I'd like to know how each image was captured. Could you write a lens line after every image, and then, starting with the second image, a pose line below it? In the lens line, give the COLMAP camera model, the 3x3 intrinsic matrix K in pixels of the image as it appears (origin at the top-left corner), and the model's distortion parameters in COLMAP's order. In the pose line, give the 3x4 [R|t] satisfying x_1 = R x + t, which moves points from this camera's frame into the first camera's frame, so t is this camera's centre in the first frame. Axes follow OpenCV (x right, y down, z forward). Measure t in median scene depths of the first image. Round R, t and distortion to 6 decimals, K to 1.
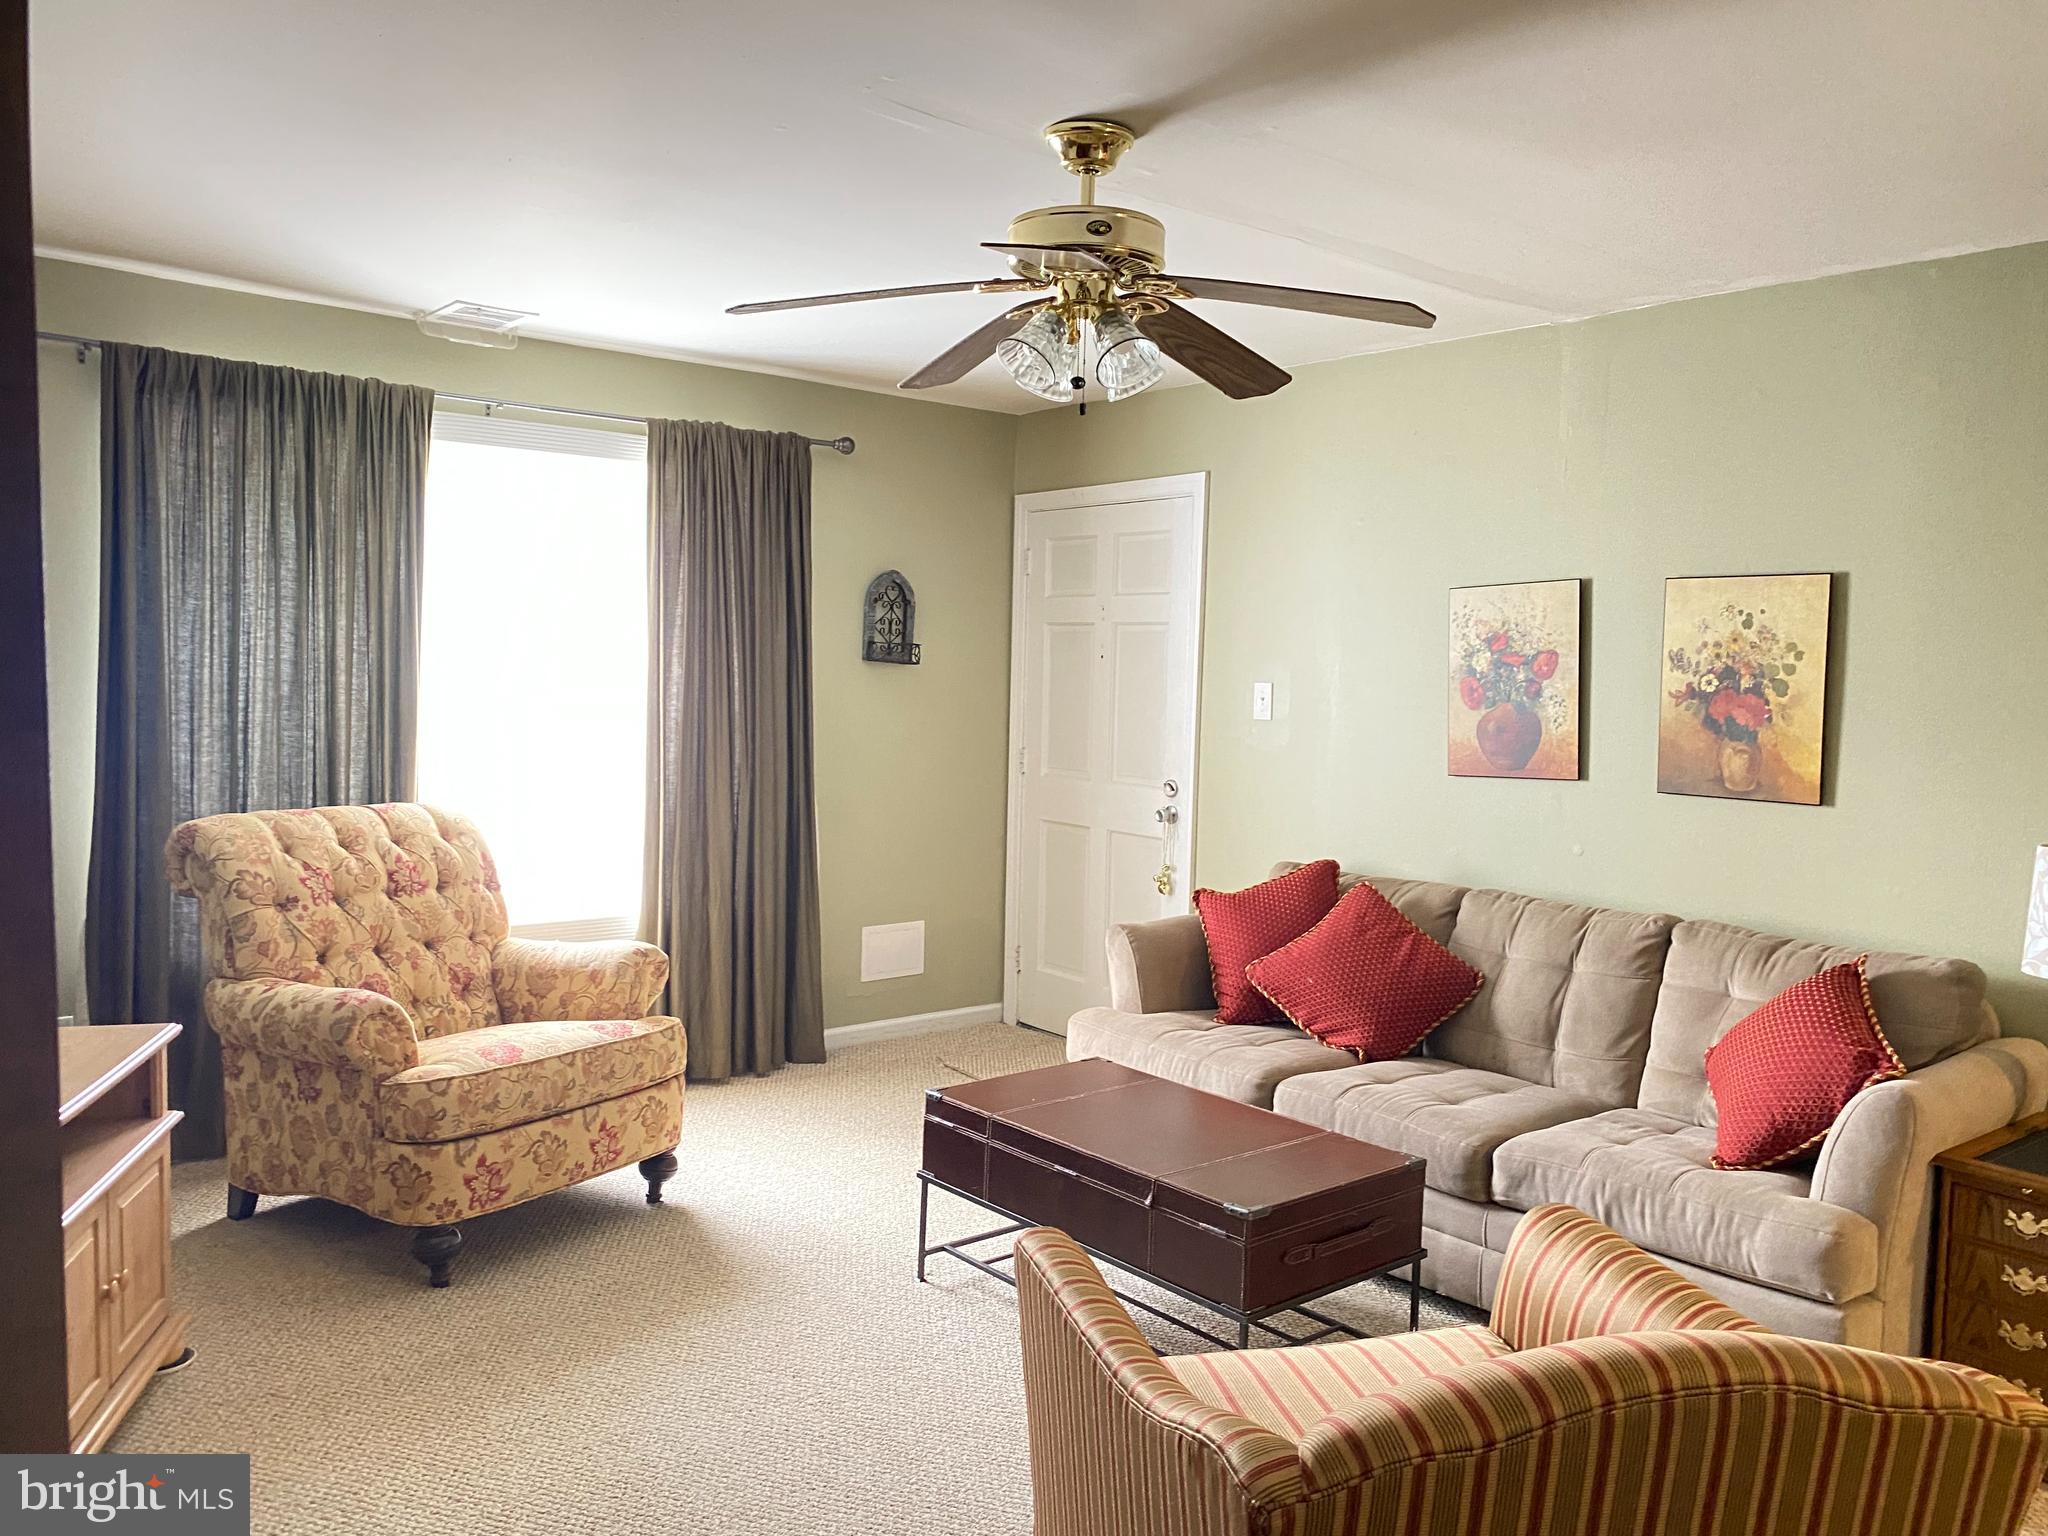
lens RADIAL K [[1543.5, 0, 1024.0], [0, 1543.5, 768.0], [0, 0, 1]] dist [0.002595, 0.000240]
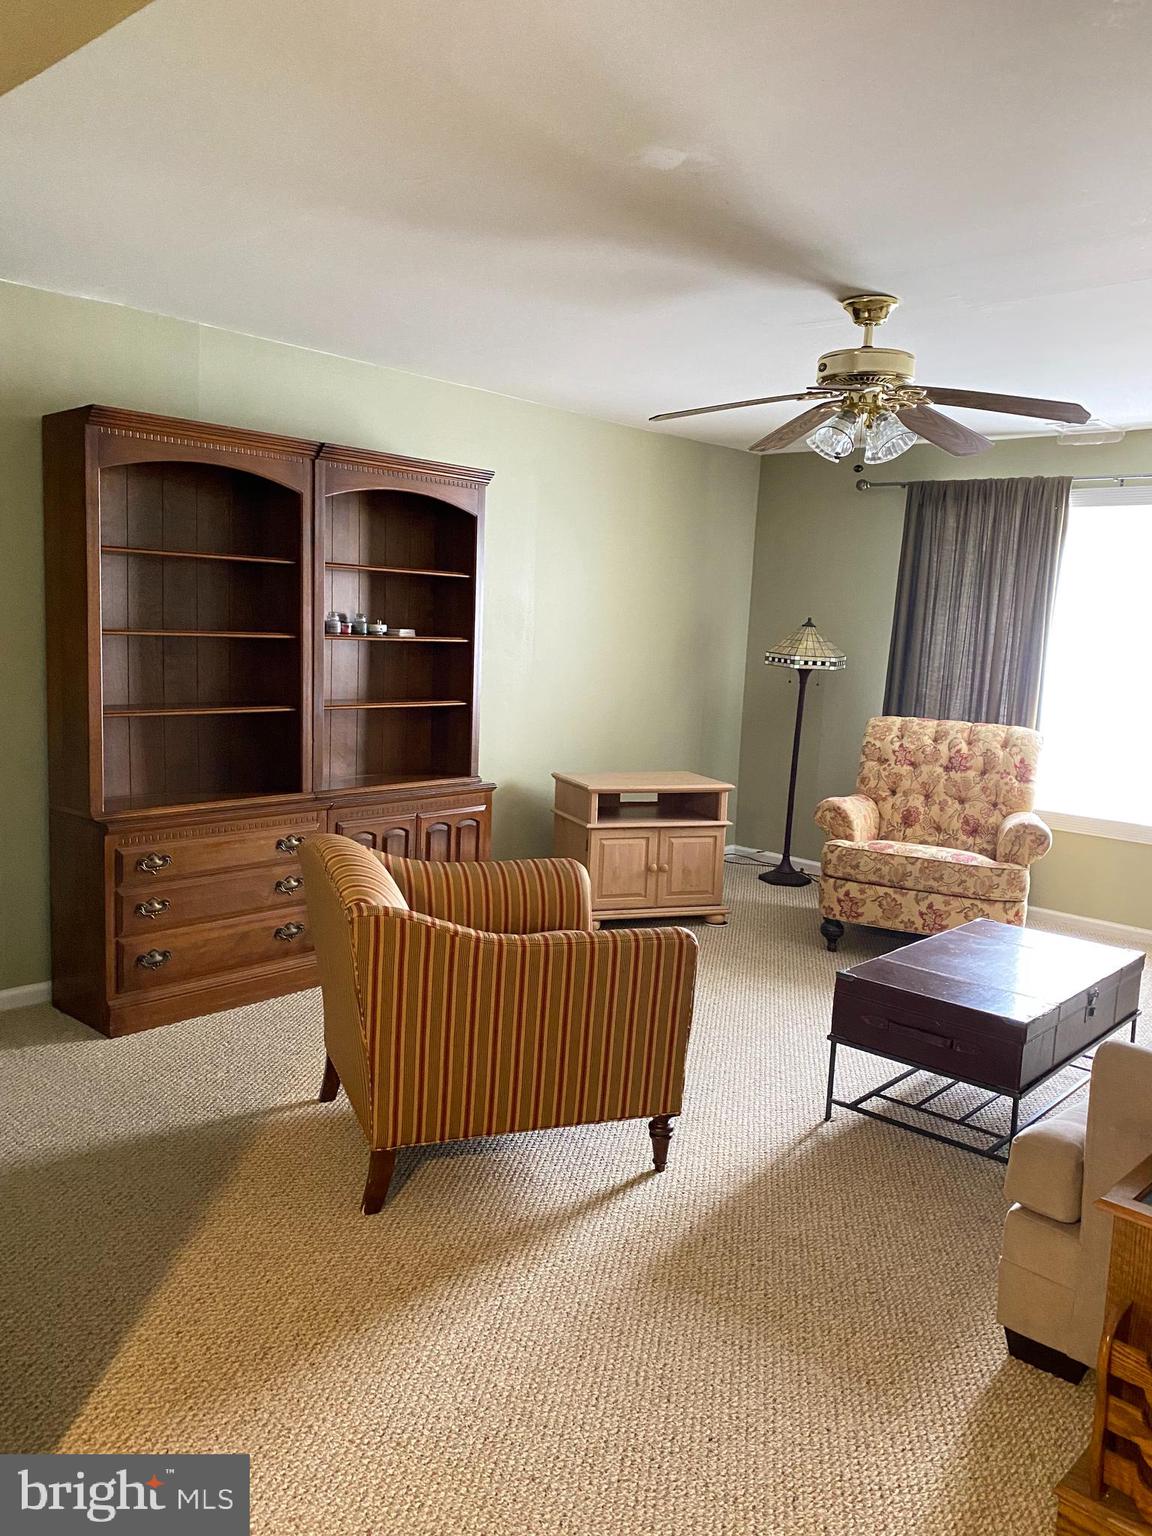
lens RADIAL K [[1157.6, 0, 576.0], [0, 1157.6, 768.0], [0, 0, 1]] dist [0.002595, 0.000240]
pose [[0.134015, 0.110450, -0.984805, 0.913574], [-0.106612, 0.989609, 0.096481, -0.004266], [0.985228, 0.092063, 0.144397, 0.397366]]
